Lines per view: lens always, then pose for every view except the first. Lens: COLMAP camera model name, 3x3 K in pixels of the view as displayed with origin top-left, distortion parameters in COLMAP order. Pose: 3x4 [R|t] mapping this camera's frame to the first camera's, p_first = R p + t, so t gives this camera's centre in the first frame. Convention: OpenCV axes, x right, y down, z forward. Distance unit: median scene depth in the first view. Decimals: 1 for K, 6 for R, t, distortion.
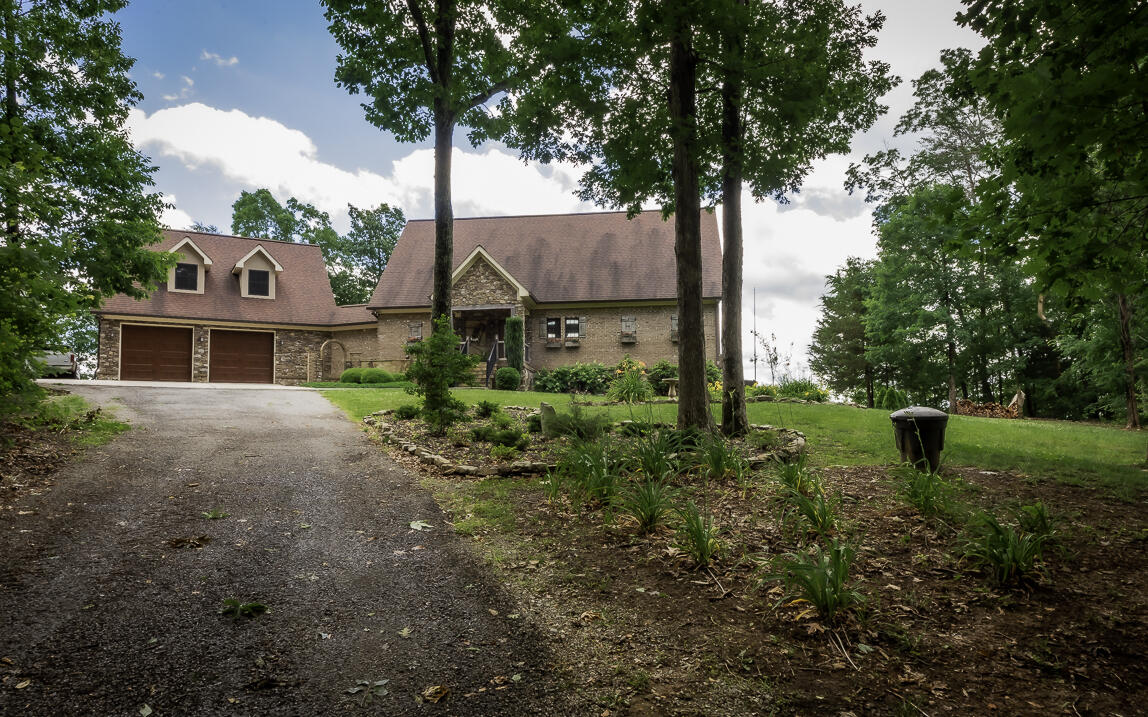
lens RADIAL K [[780.0, 0, 570.2], [0, 780.0, 378.5], [0, 0, 1]] dist [0.026798, -0.051937]
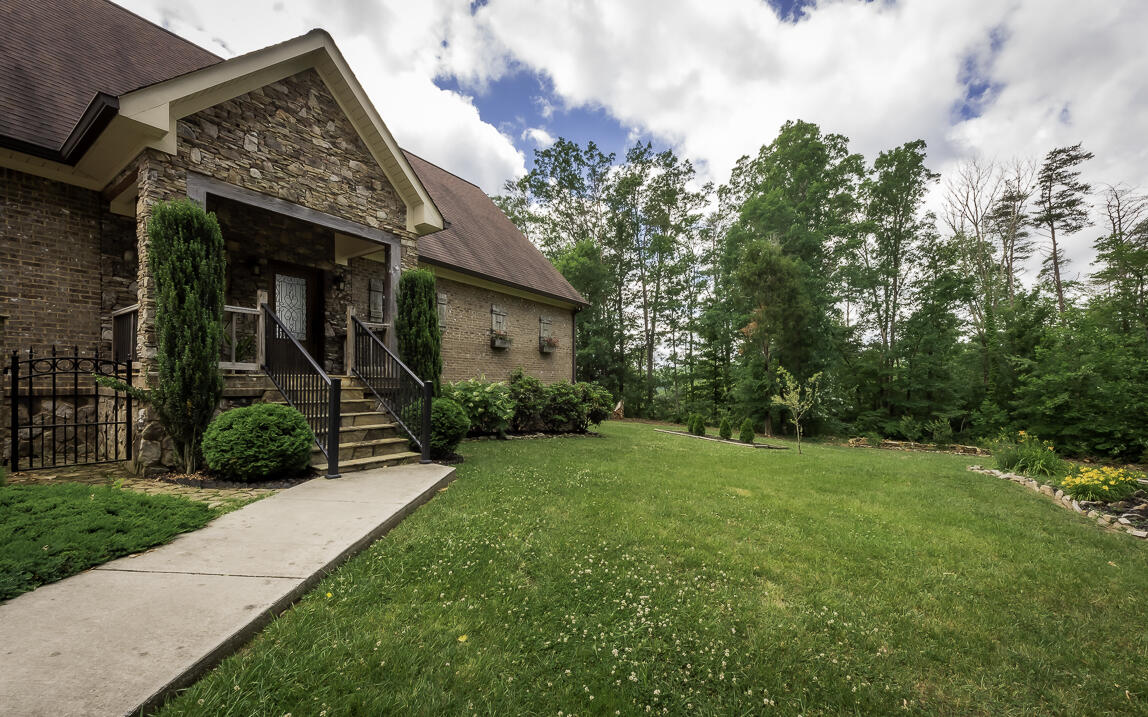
lens RADIAL K [[445.8, 0, 581.9], [0, 445.8, 385.0], [0, 0, 1]] dist [0.001065, -0.000255]
pose [[0.439880, 0.011916, 0.897977, -0.226454], [-0.074728, 0.996930, 0.023376, -0.028331], [-0.894942, -0.077387, 0.439420, 0.758081]]
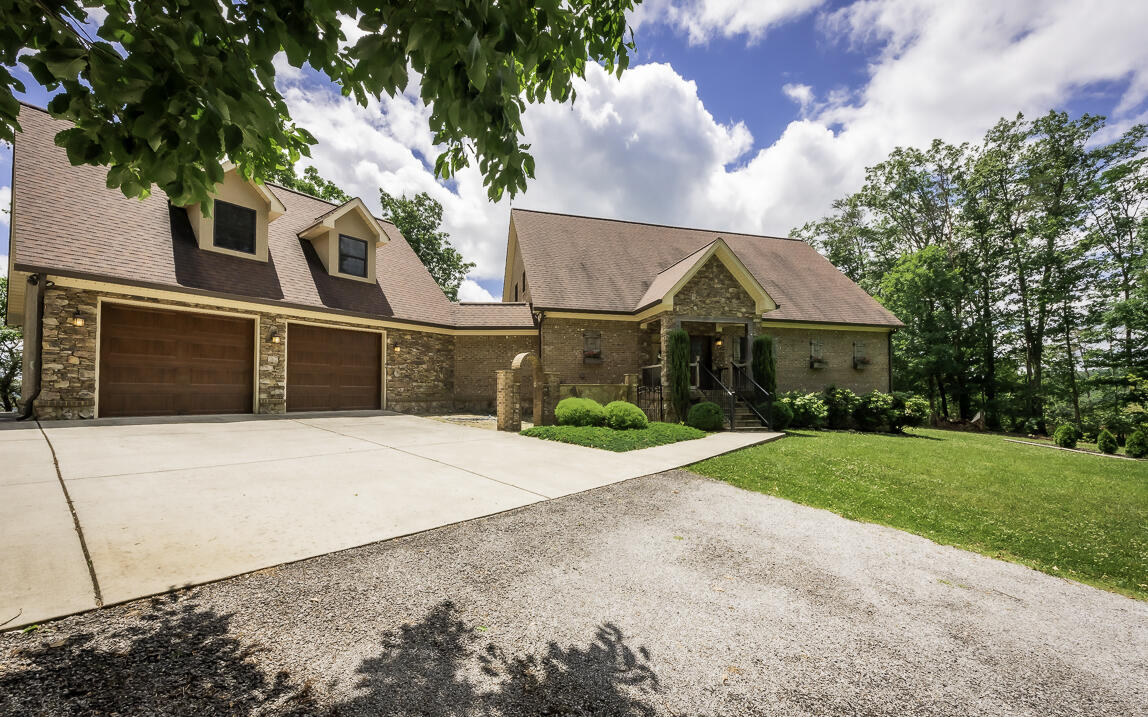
lens RADIAL K [[455.5, 0, 573.7], [0, 455.5, 381.8], [0, 0, 1]] dist [0.002321, -0.000511]
pose [[0.921600, 0.019172, 0.387668, -0.396591], [-0.034573, 0.998864, 0.032793, -0.037413], [-0.386599, -0.043625, 0.921216, 0.601132]]
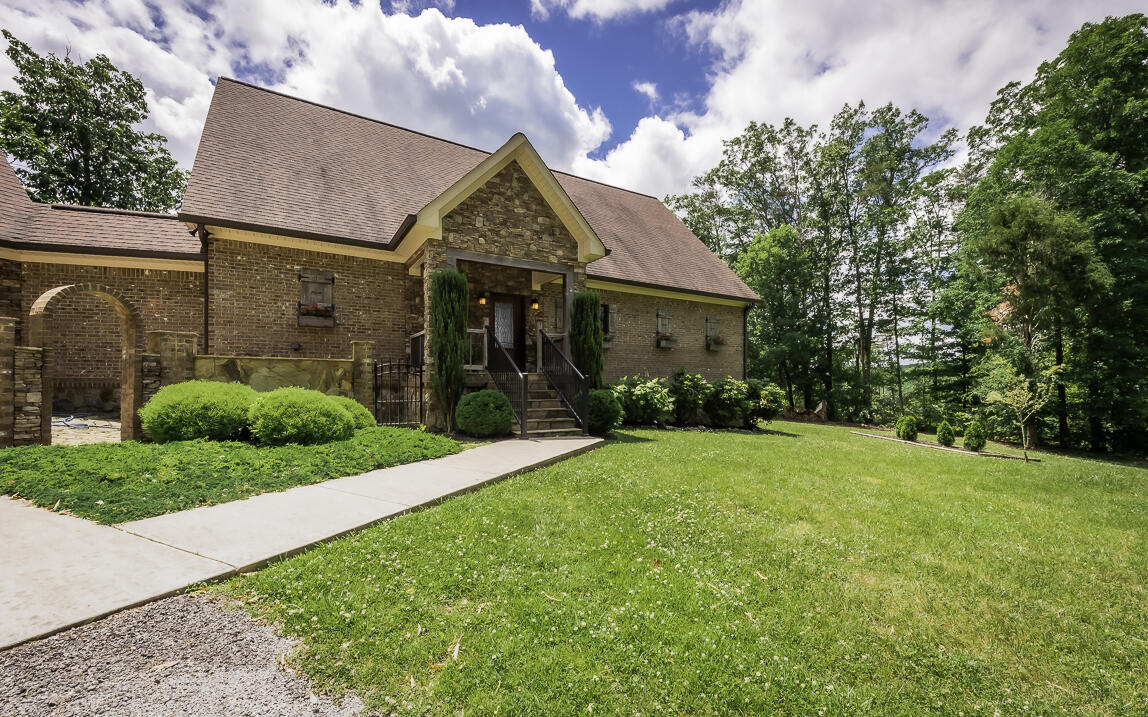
lens RADIAL K [[473.8, 0, 579.2], [0, 473.8, 383.3], [0, 0, 1]] dist [0.006833, -0.000640]
pose [[0.778850, 0.014270, 0.627047, -0.257307], [-0.053820, 0.997574, 0.044147, -0.028088], [-0.624896, -0.068131, 0.777729, 0.694495]]
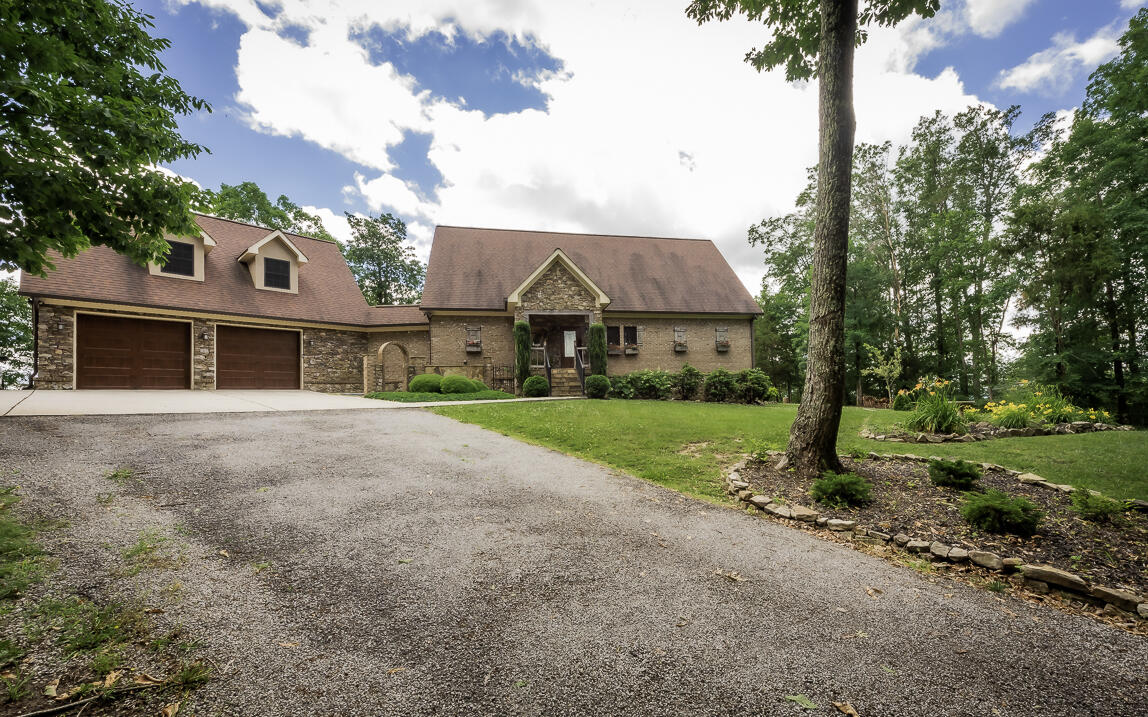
lens RADIAL K [[477.9, 0, 614.7], [0, 477.9, 387.6], [0, 0, 1]] dist [-0.001036, -0.002228]
pose [[0.938551, -0.006347, 0.345083, -0.243118], [-0.005899, 0.999390, 0.034427, -0.016938], [-0.345091, -0.034347, 0.937941, 0.387941]]
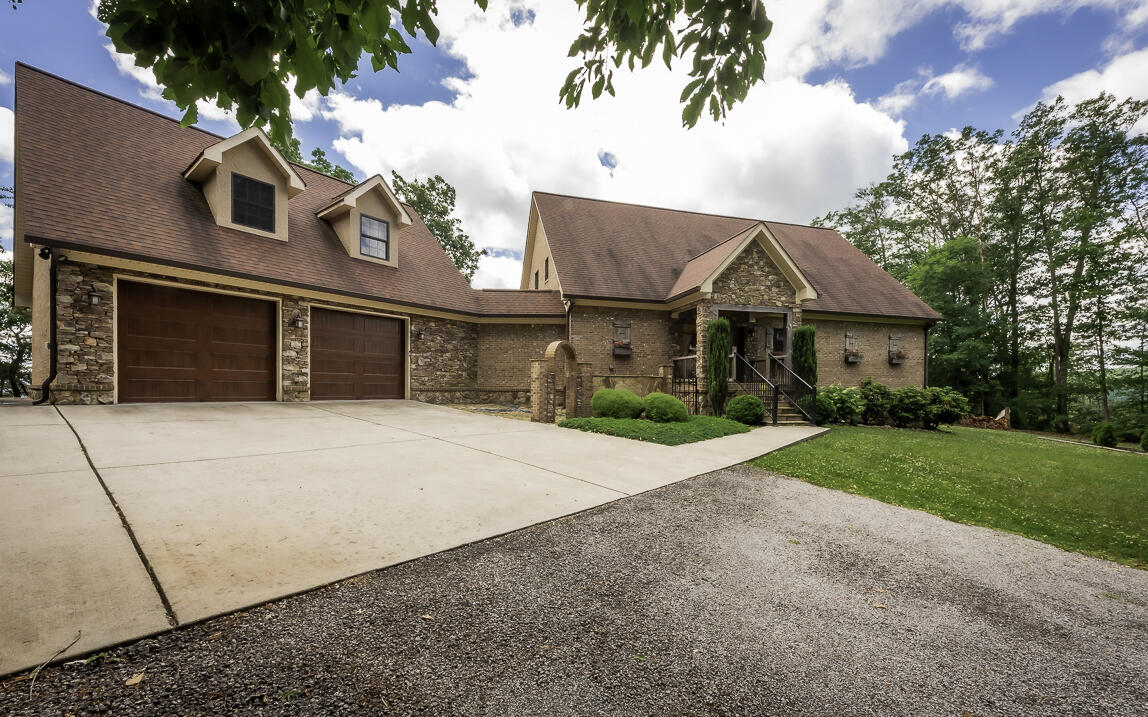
lens RADIAL K [[455.3, 0, 572.0], [0, 455.3, 394.5], [0, 0, 1]] dist [0.002446, -0.000322]
pose [[0.923425, 0.013483, 0.383541, -0.414544], [-0.044867, 0.996322, 0.072998, -0.032320], [-0.381146, -0.084616, 0.920634, 0.627265]]
